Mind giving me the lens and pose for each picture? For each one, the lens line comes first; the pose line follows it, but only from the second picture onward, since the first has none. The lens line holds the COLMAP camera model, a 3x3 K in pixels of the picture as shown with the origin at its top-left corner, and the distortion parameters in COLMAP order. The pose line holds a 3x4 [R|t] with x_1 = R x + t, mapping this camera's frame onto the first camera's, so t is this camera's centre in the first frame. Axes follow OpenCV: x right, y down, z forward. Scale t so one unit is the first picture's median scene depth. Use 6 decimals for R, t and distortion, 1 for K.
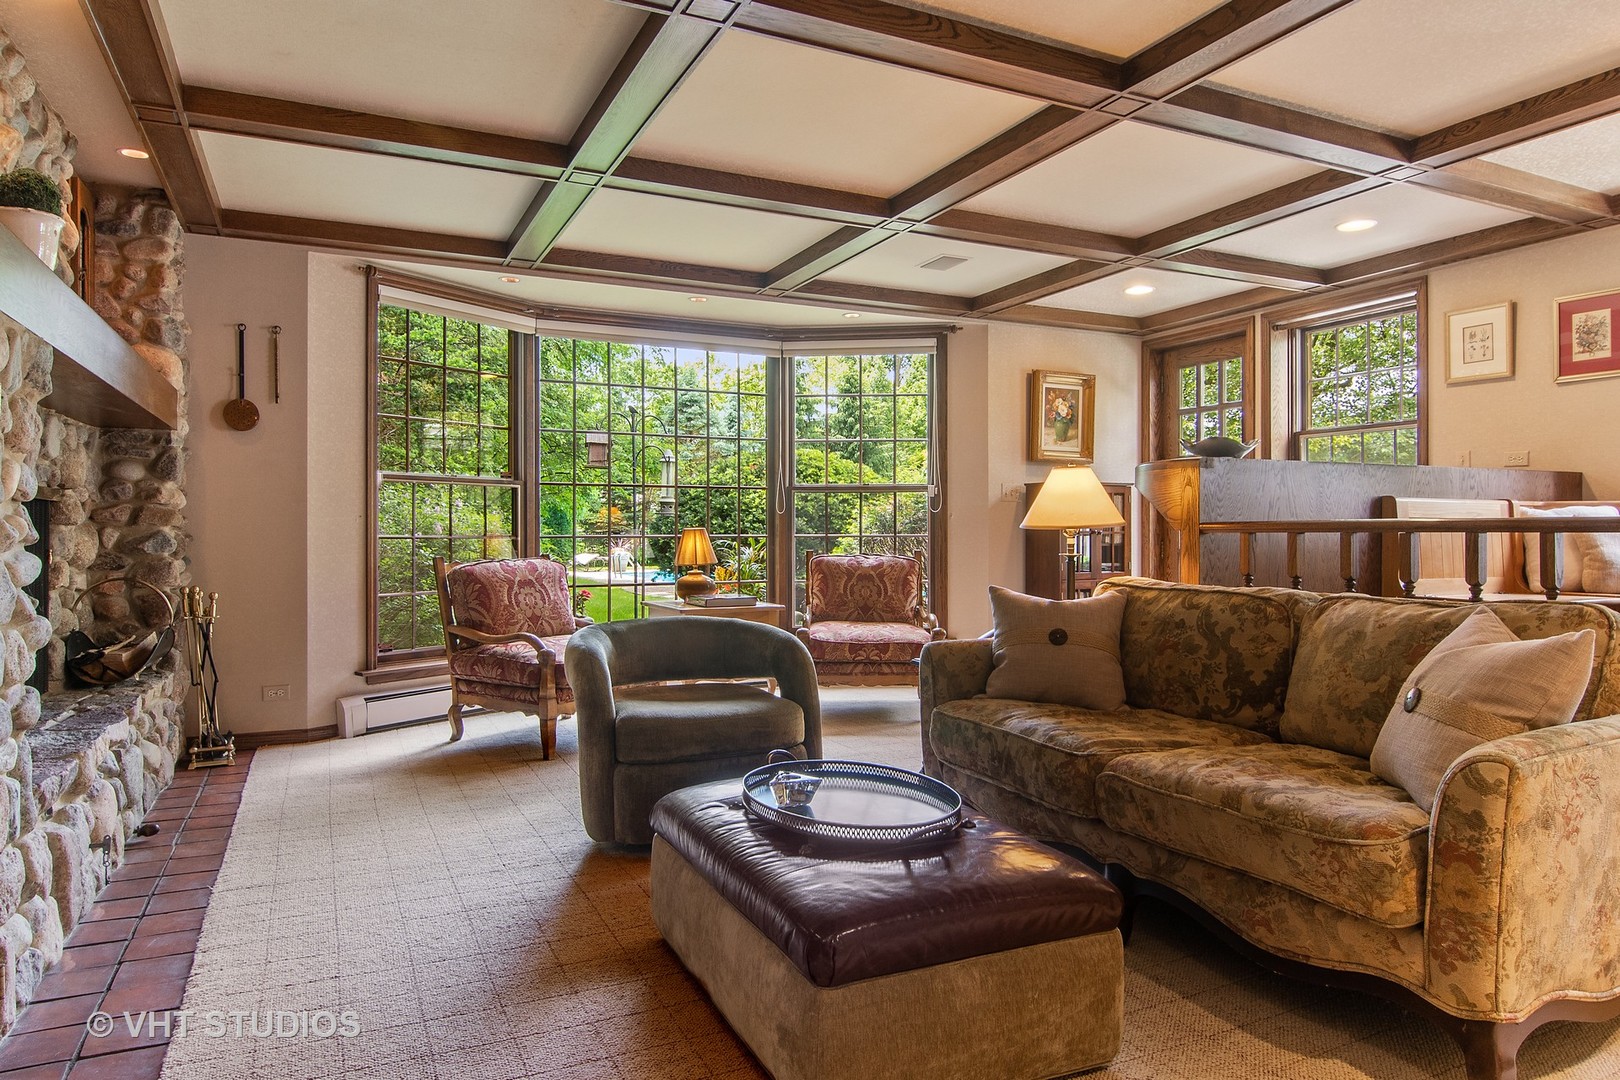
lens RADIAL K [[1021.6, 0, 811.6], [0, 1021.6, 538.8], [0, 0, 1]] dist [-0.001371, -0.000215]
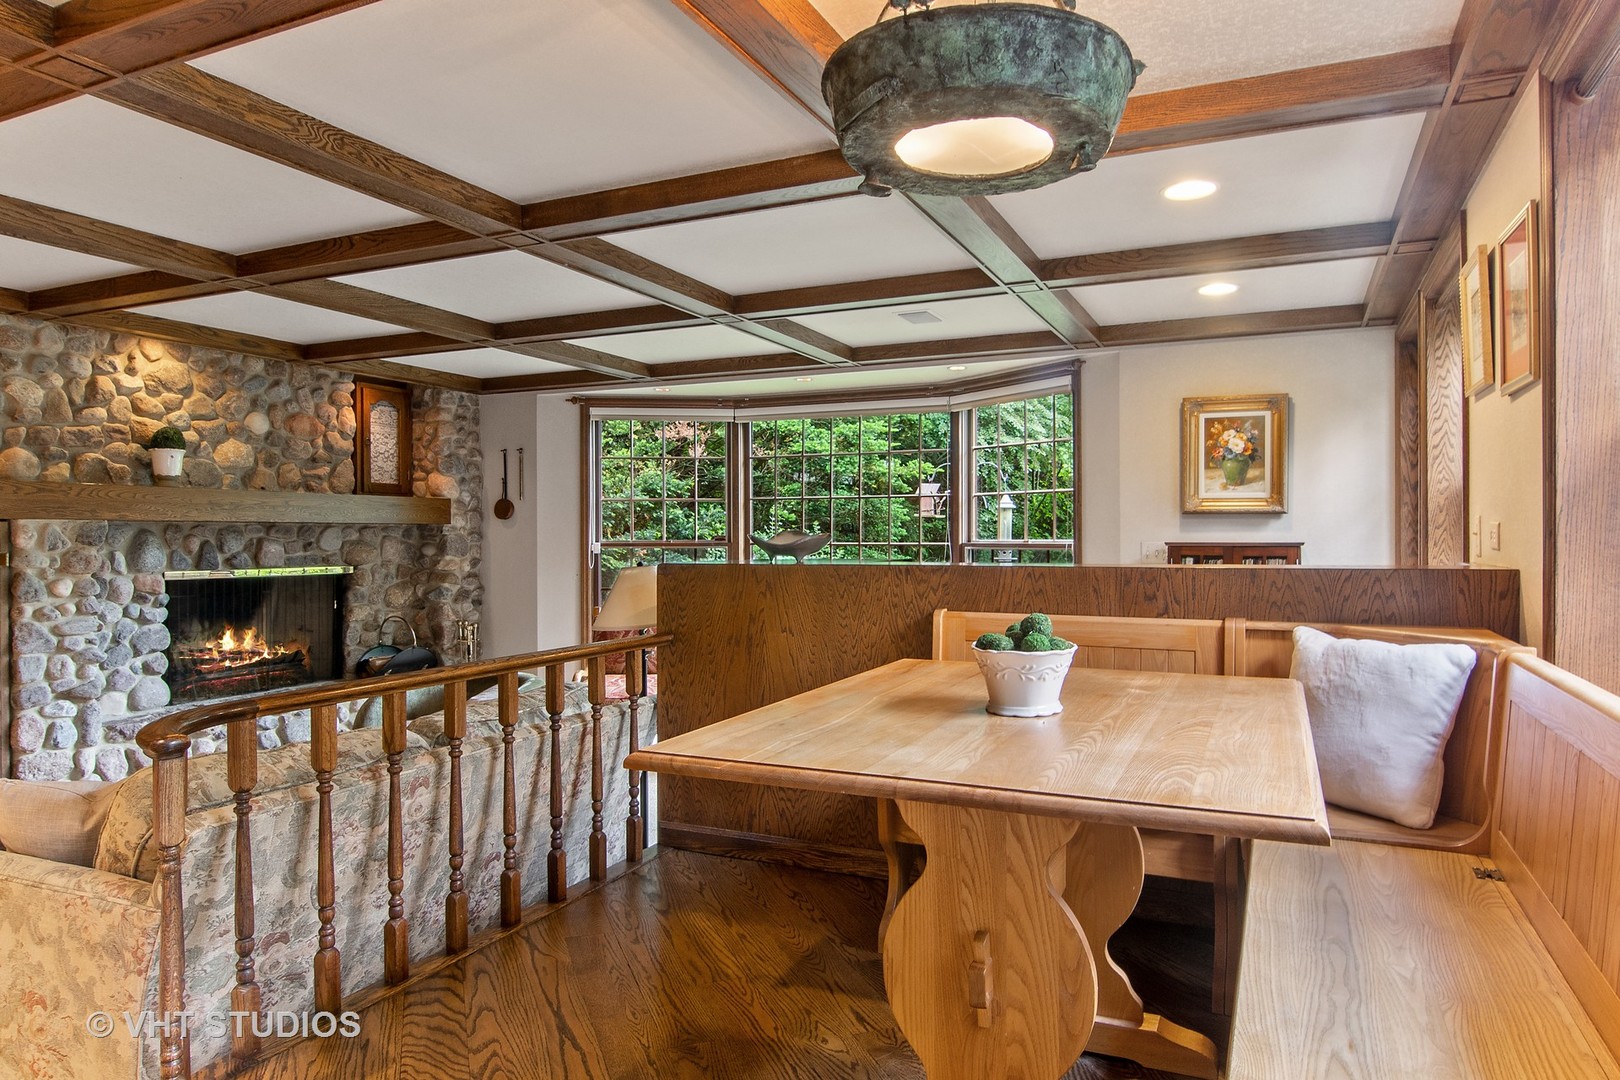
lens RADIAL K [[1021.6, 0, 808.7], [0, 1021.6, 538.4], [0, 0, 1]] dist [-0.001371, -0.000215]
pose [[0.630847, 0.001427, -0.775906, 0.656836], [-0.003500, 0.999993, -0.001007, -0.055741], [0.775899, 0.003351, 0.630848, 0.280350]]
